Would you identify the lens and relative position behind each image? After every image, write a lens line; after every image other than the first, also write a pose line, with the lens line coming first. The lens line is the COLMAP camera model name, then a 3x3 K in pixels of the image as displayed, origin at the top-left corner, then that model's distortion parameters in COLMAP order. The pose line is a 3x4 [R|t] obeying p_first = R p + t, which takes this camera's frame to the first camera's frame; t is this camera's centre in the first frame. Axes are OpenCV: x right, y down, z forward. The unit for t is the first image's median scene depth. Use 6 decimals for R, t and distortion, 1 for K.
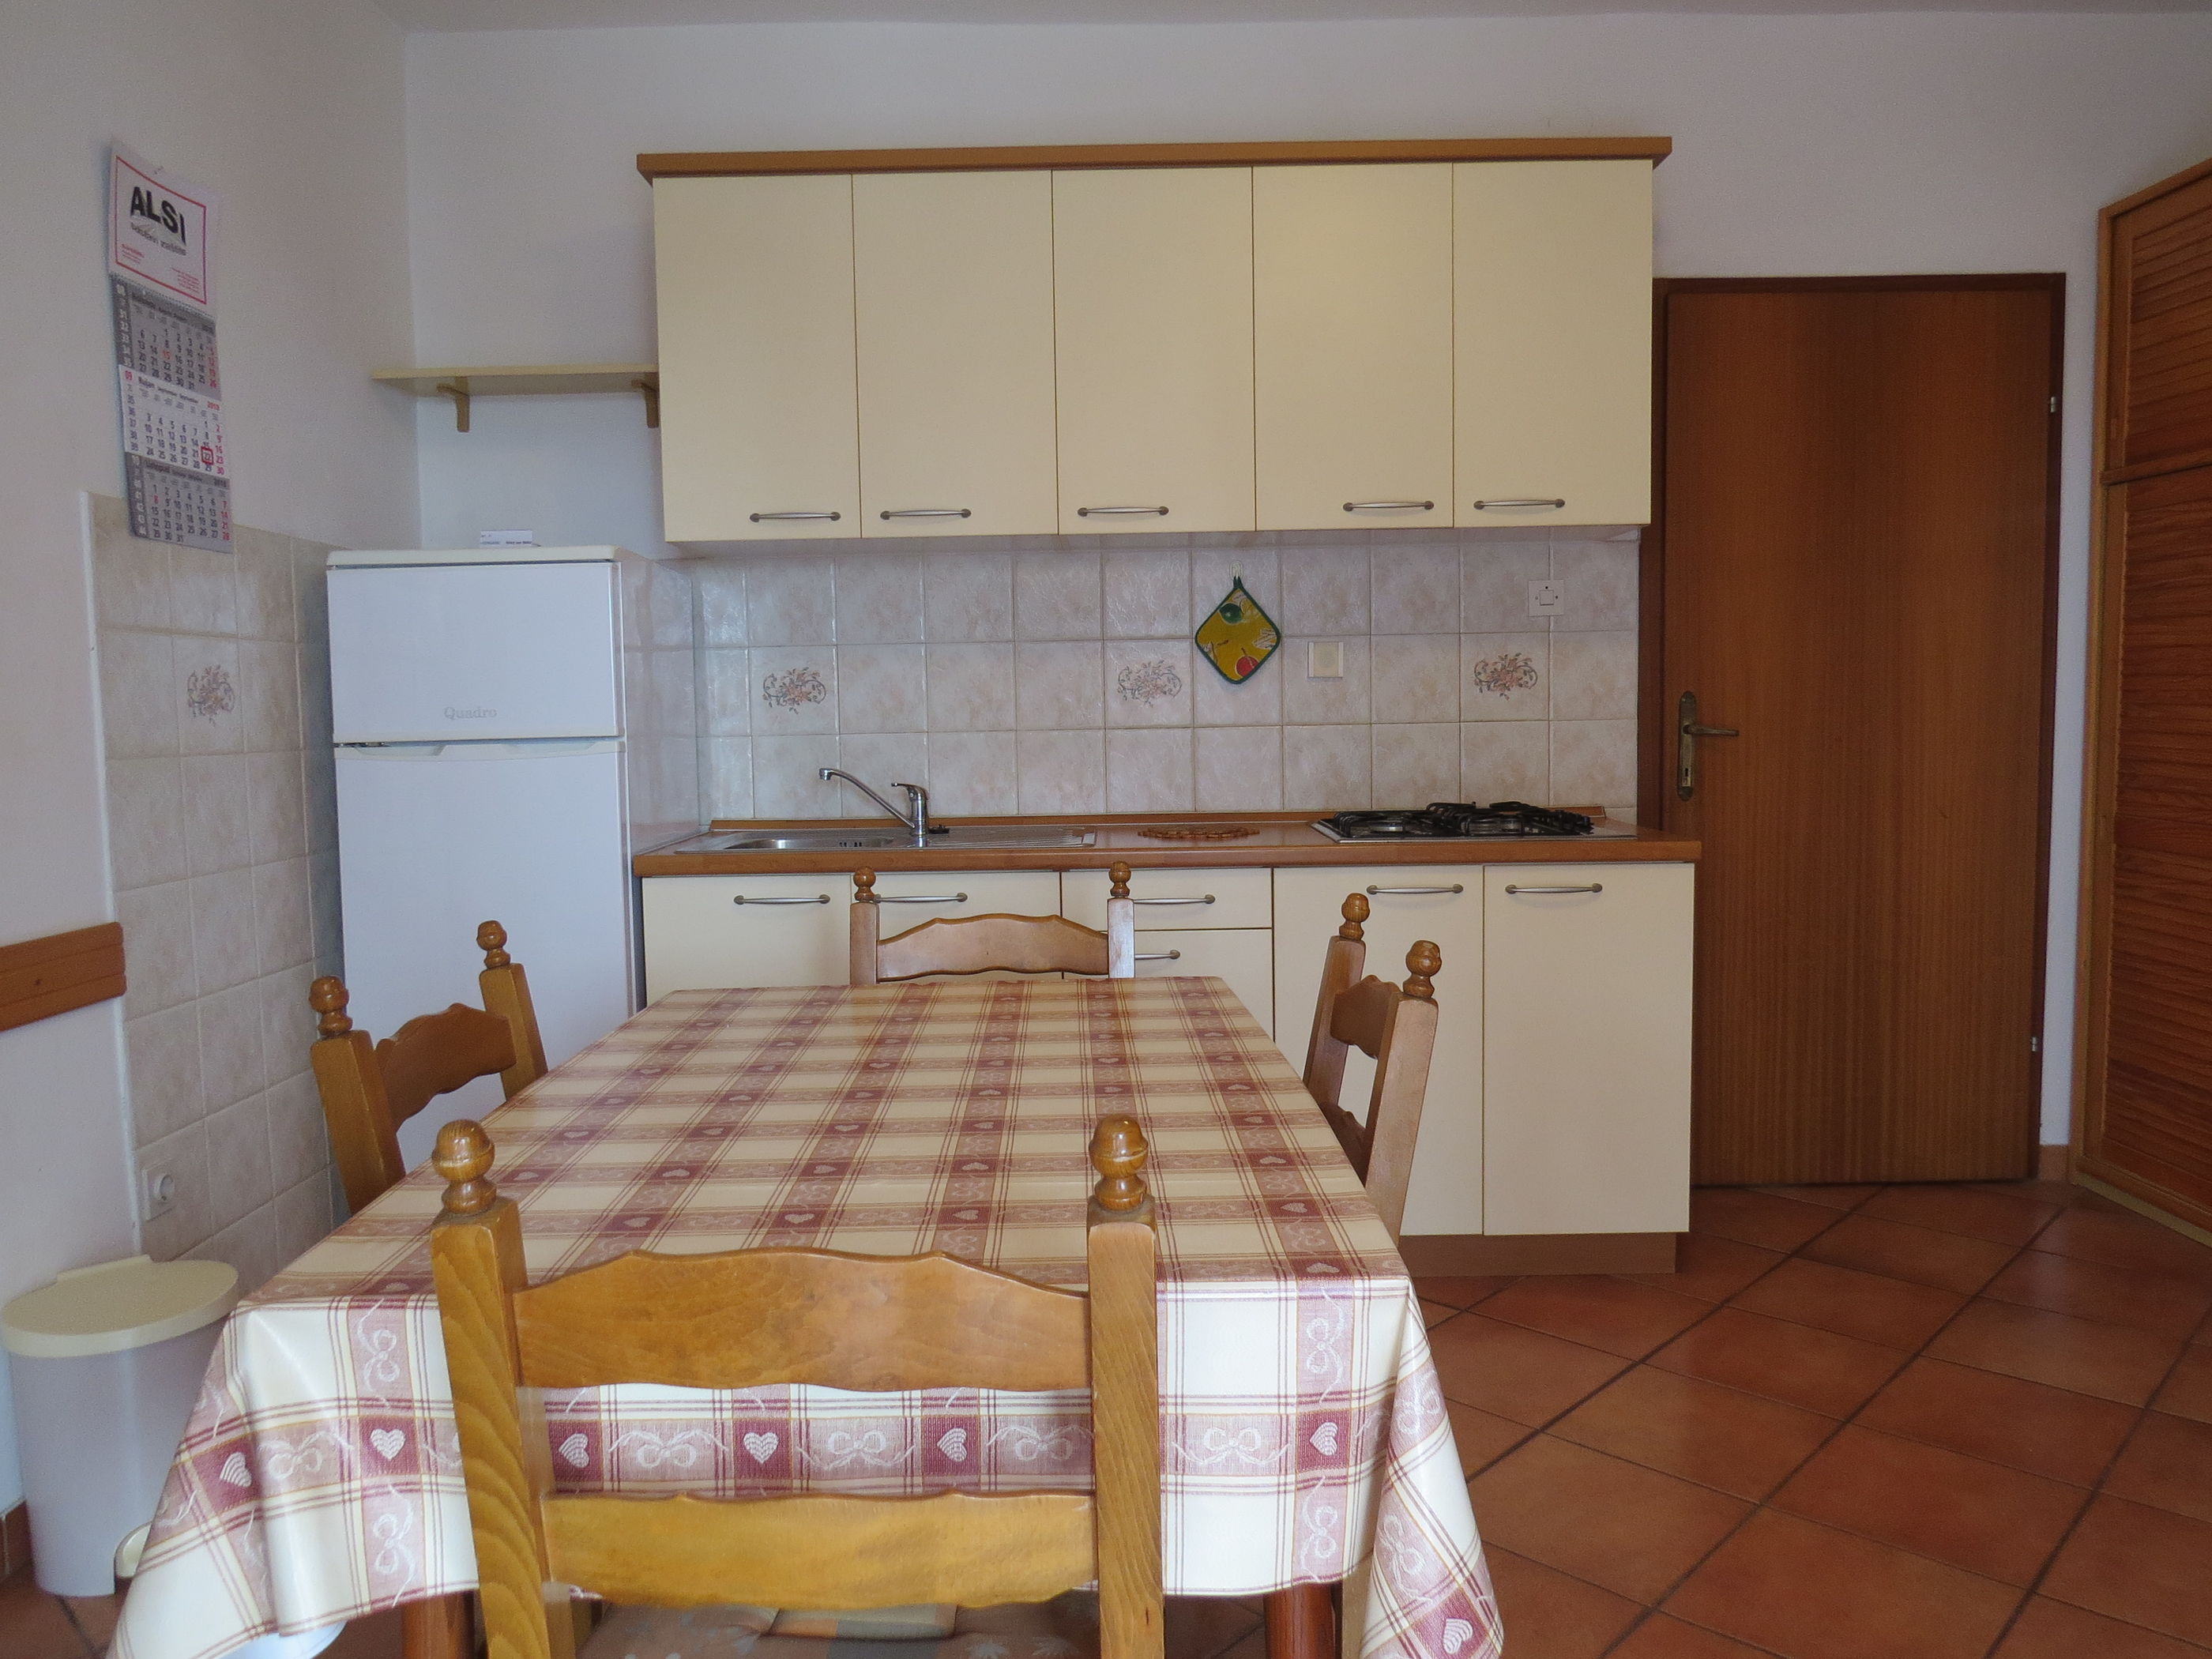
lens RADIAL K [[1589.8, 0, 1103.9], [0, 1589.8, 823.5], [0, 0, 1]] dist [-0.015446, -0.003505]
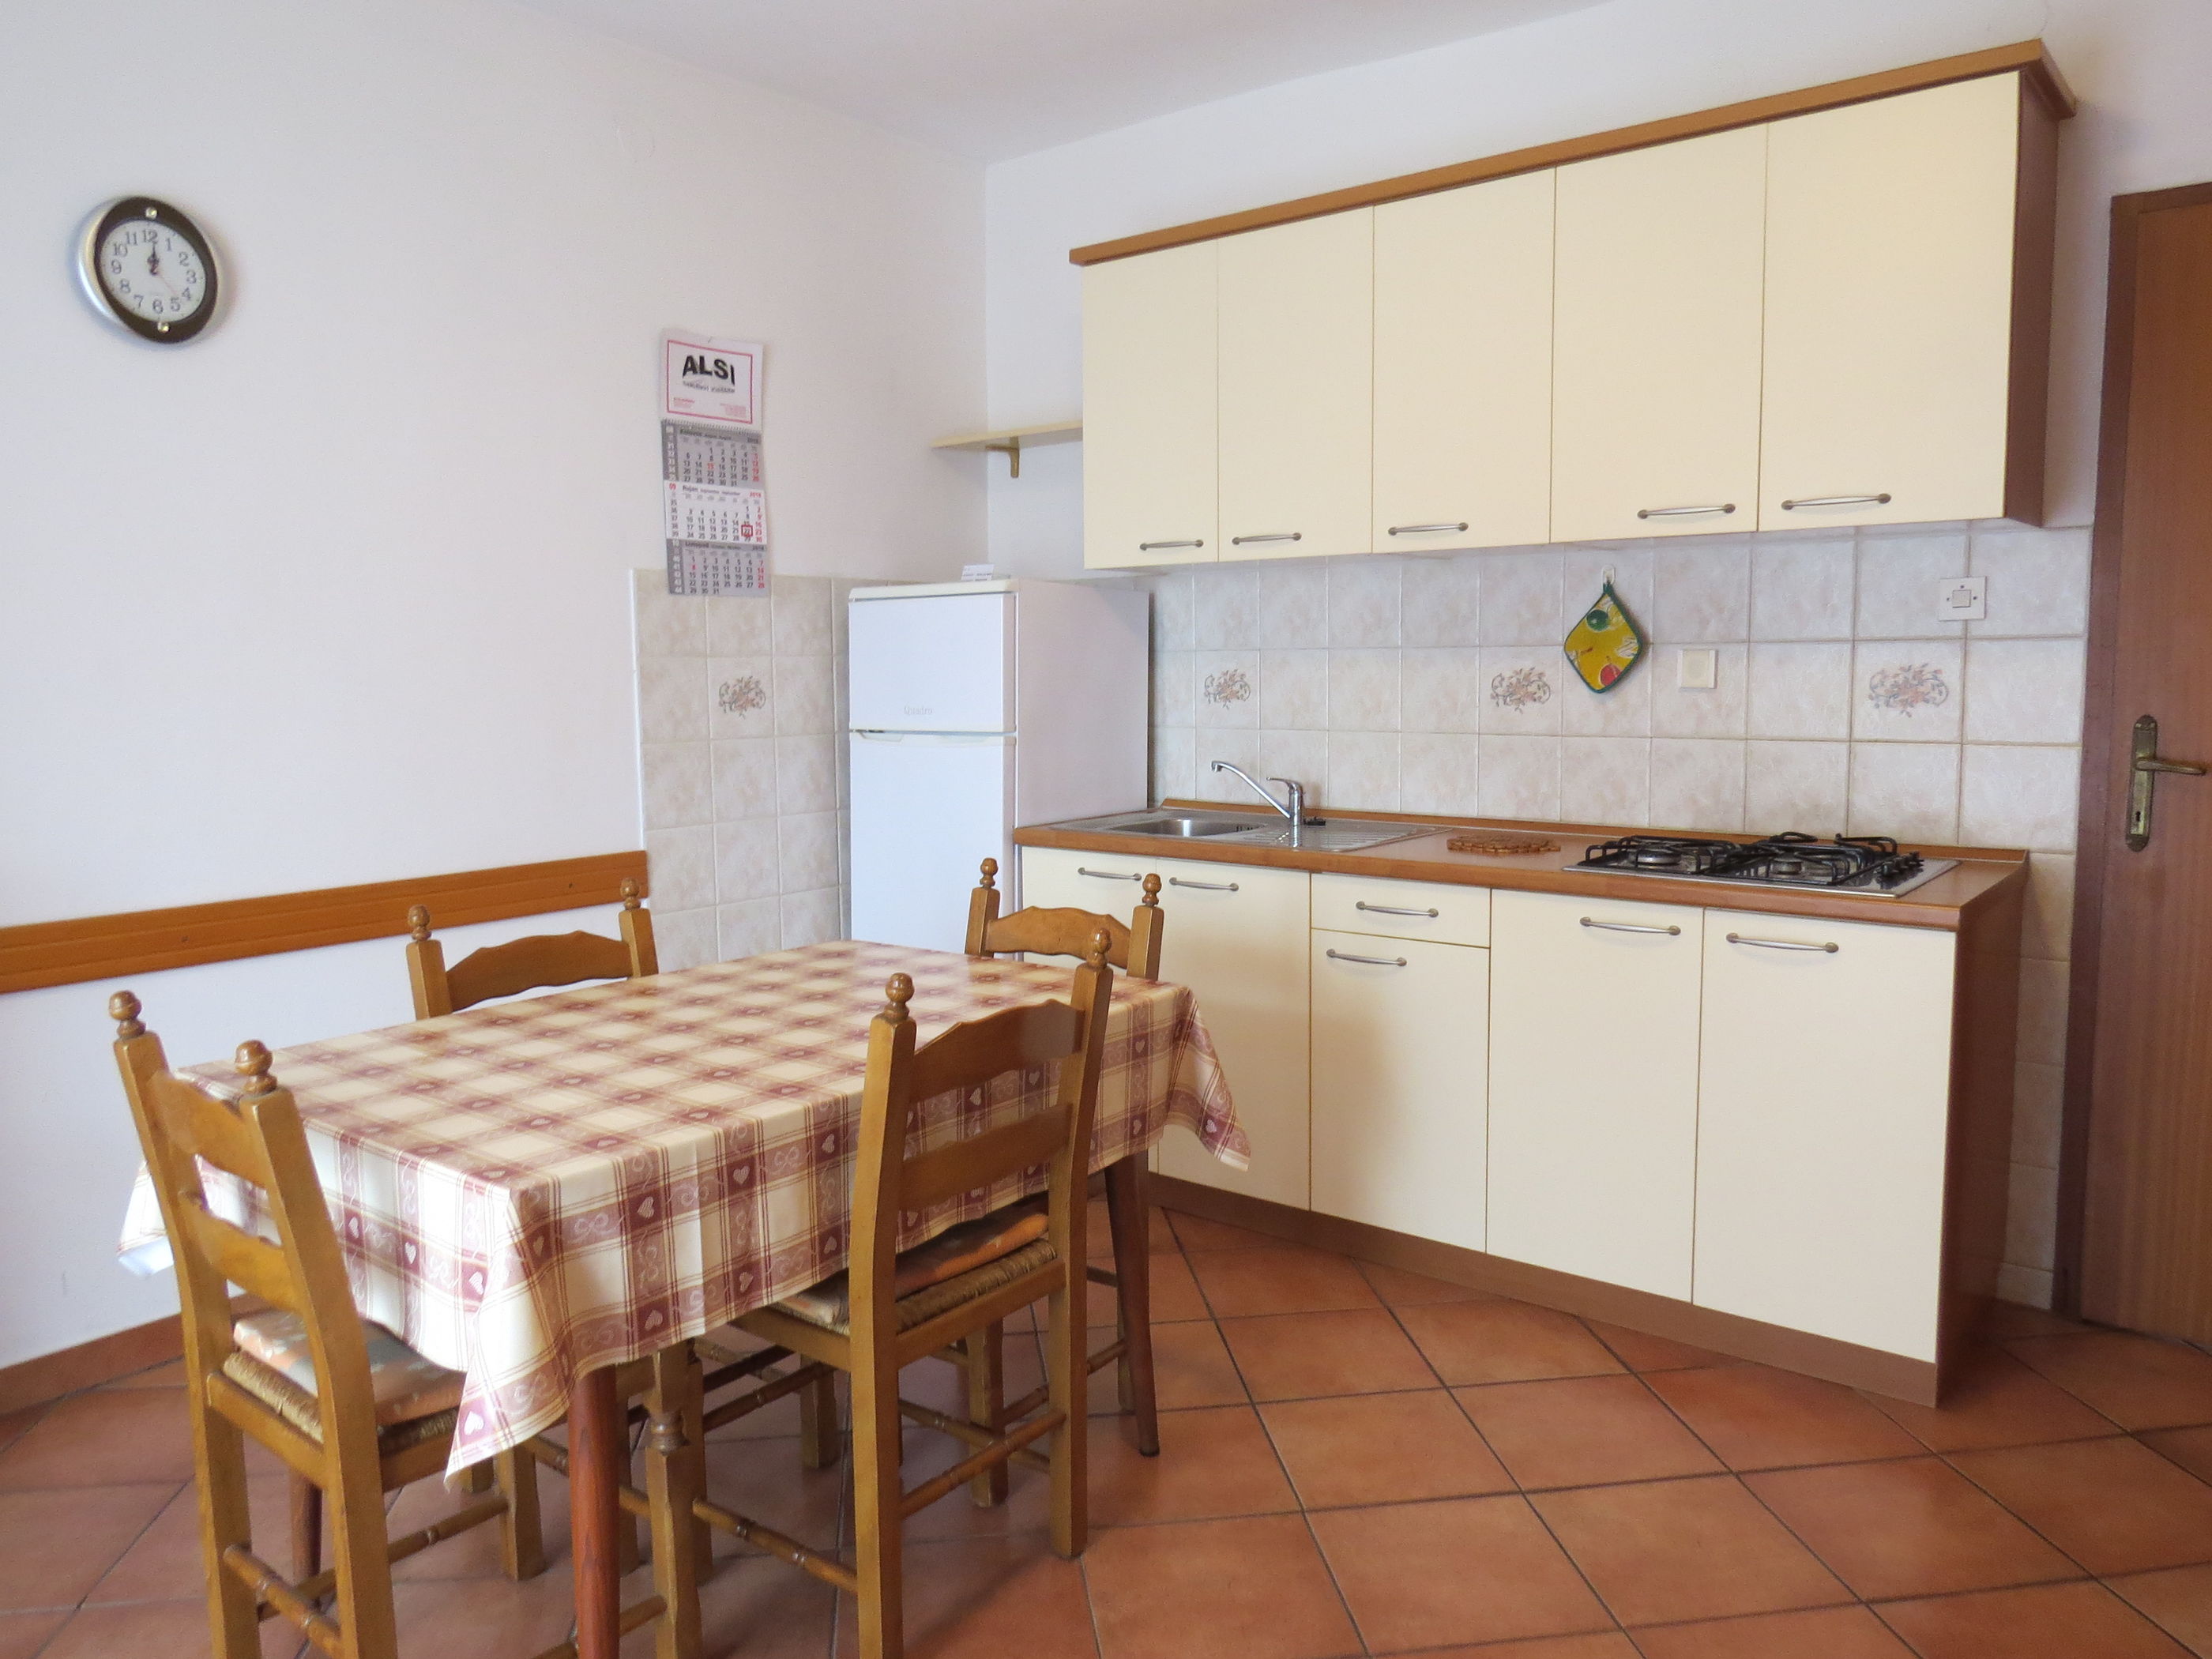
lens RADIAL K [[1589.8, 0, 1111.4], [0, 1589.8, 812.2], [0, 0, 1]] dist [-0.015446, -0.003505]
pose [[0.775600, 0.070611, -0.627263, 0.521013], [-0.047790, 0.997440, 0.053191, -0.058963], [0.629413, -0.011278, 0.776989, 0.069500]]
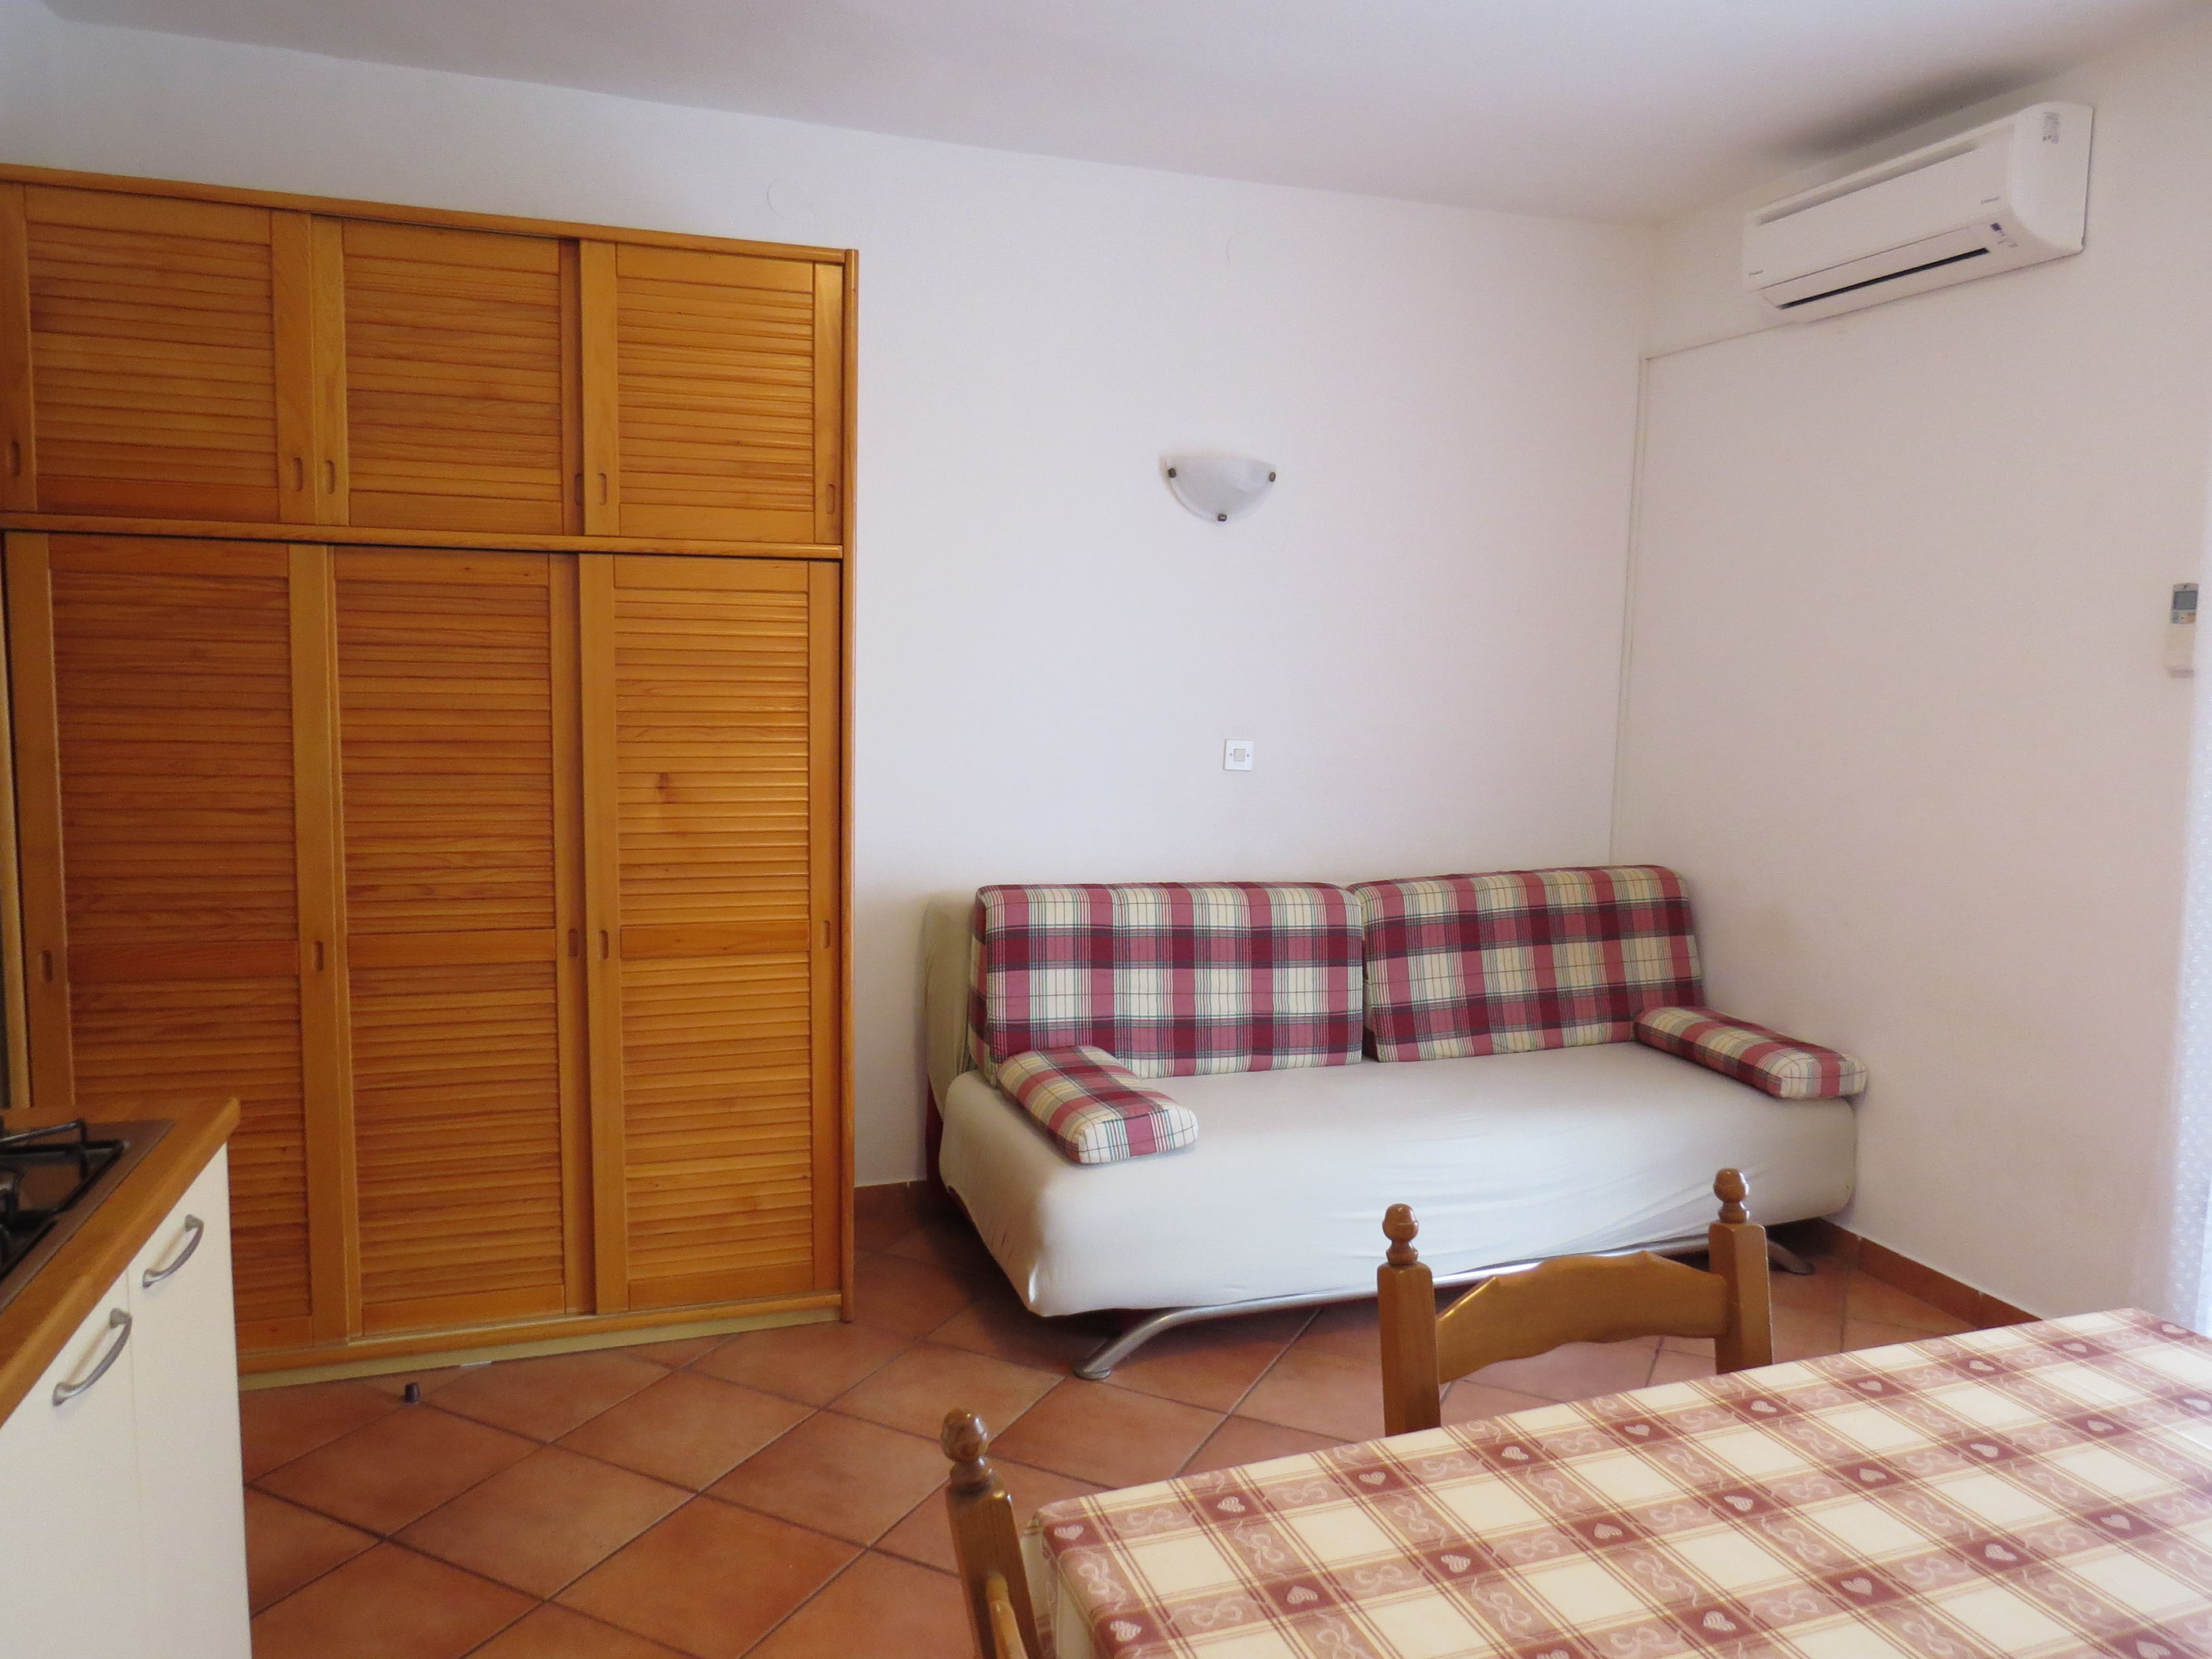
lens RADIAL K [[1589.8, 0, 1129.0], [0, 1589.8, 831.7], [0, 0, 1]] dist [-0.015446, -0.003505]
pose [[-0.315172, -0.096567, 0.944109, -0.312445], [0.056441, 0.991142, 0.120220, -0.143928], [-0.947355, 0.091177, -0.306930, 0.806290]]
